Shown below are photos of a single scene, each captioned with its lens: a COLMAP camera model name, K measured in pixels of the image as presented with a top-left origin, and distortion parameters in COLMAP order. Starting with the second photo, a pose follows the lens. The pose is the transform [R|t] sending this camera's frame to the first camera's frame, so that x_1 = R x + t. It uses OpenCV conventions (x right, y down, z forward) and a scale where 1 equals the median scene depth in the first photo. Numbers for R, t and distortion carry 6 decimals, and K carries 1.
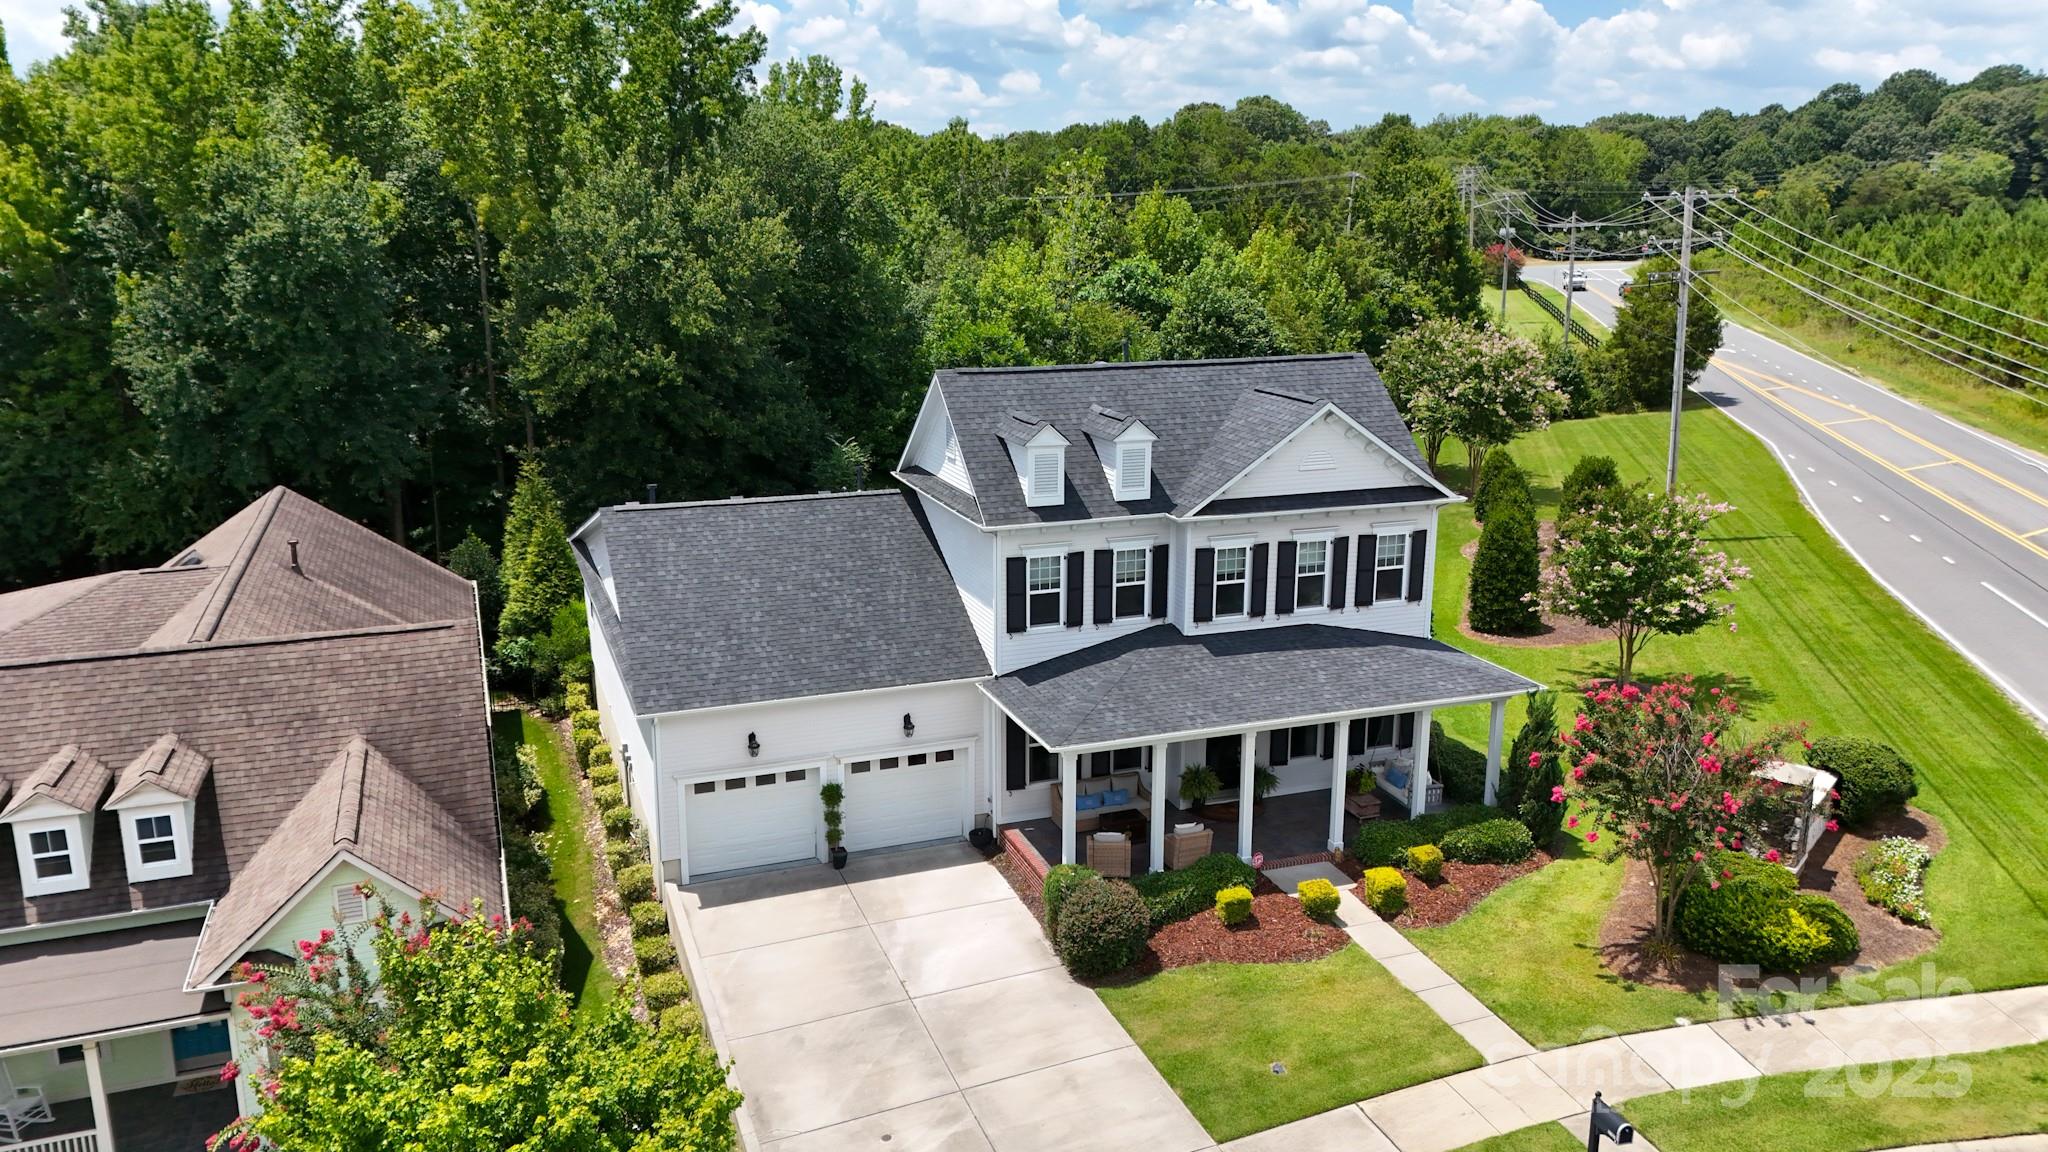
lens RADIAL K [[1509.9, 0, 1023.7], [0, 1509.9, 574.4], [0, 0, 1]] dist [0.034950, -0.013354]
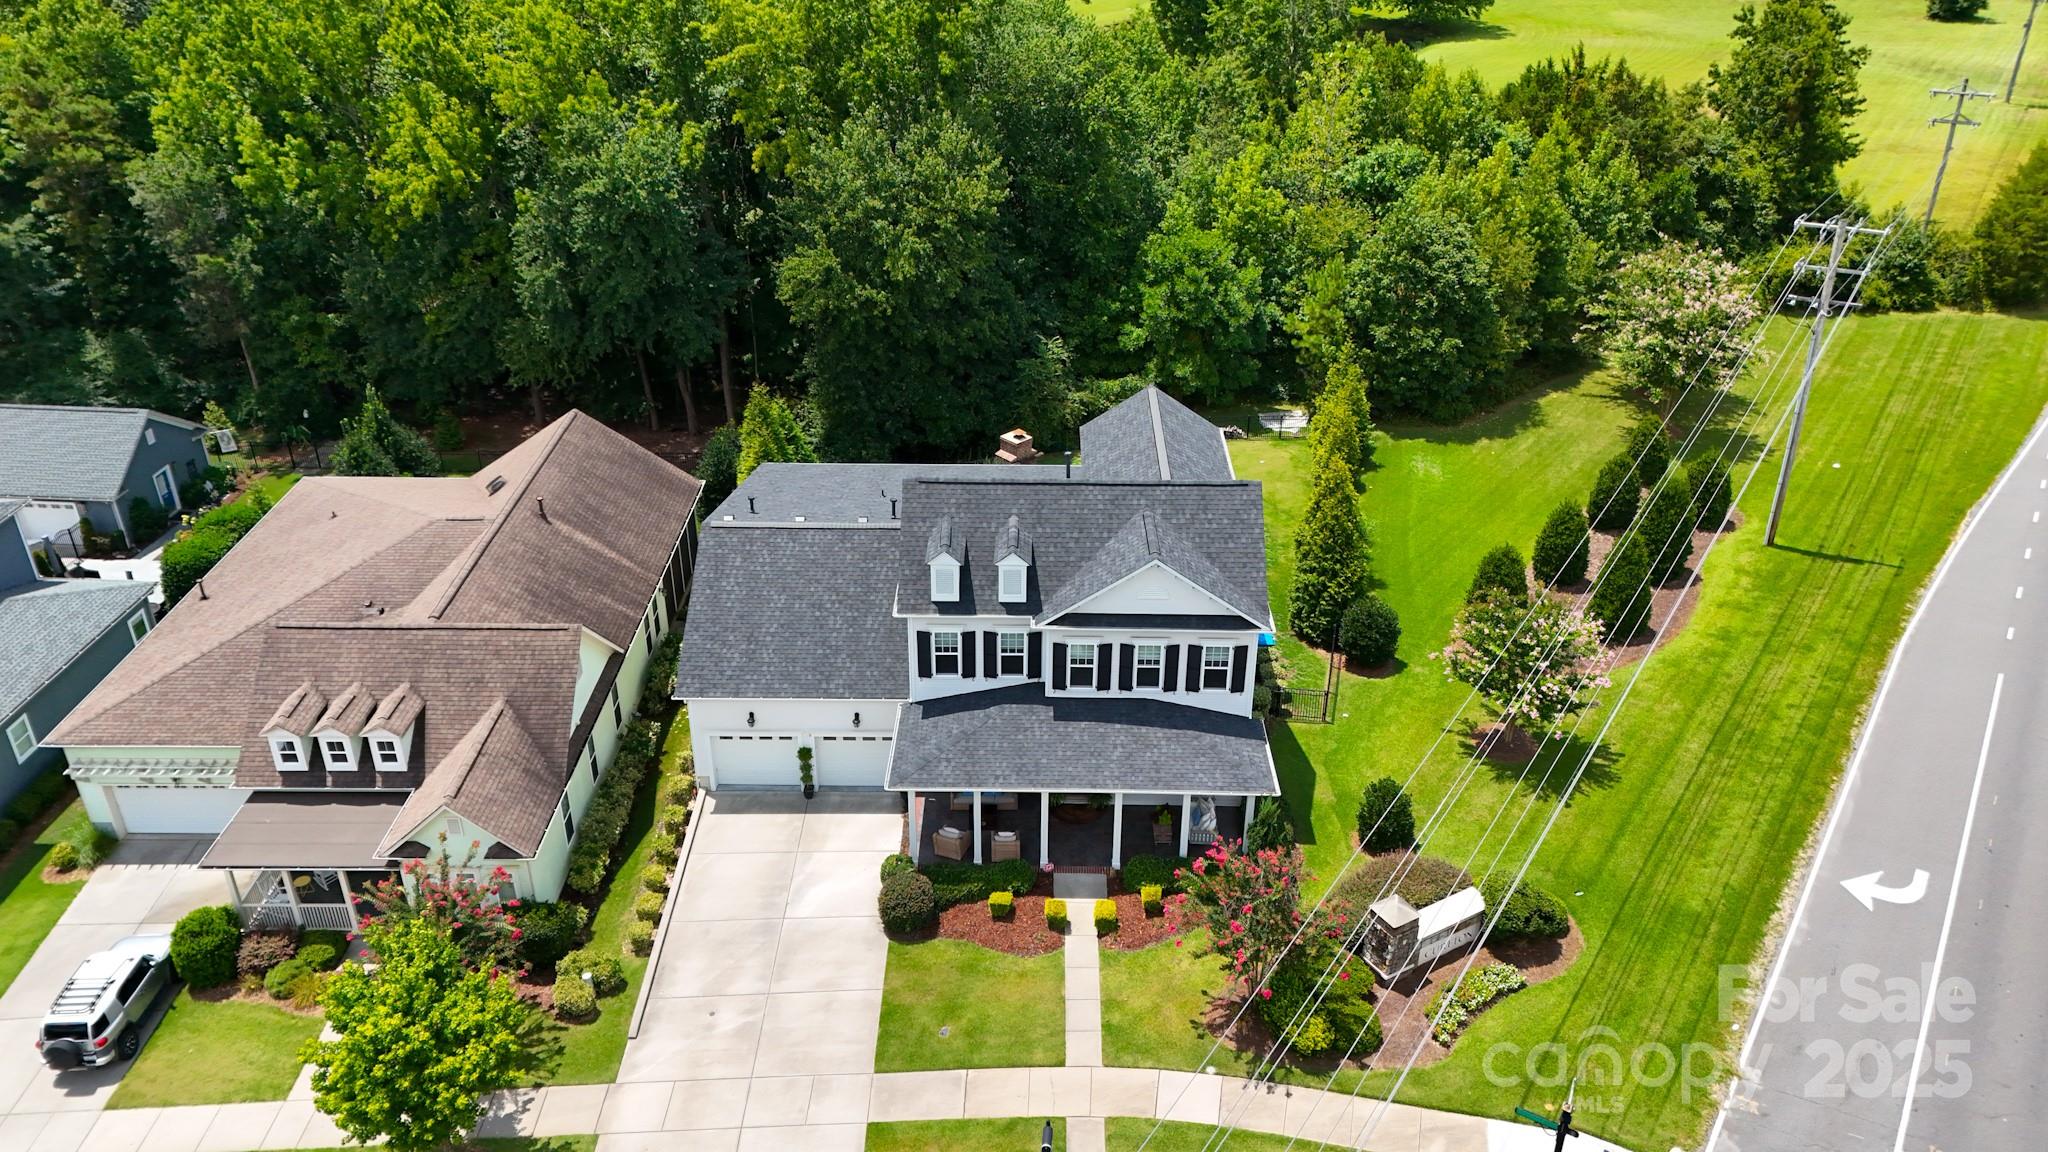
lens RADIAL K [[1509.9, 0, 1024.4], [0, 1509.9, 571.2], [0, 0, 1]] dist [0.034950, -0.013354]
pose [[0.933293, 0.176596, -0.312695, 0.509762], [-0.089083, 0.957367, 0.274795, -0.456847], [0.347891, -0.228609, 0.909236, -0.252174]]
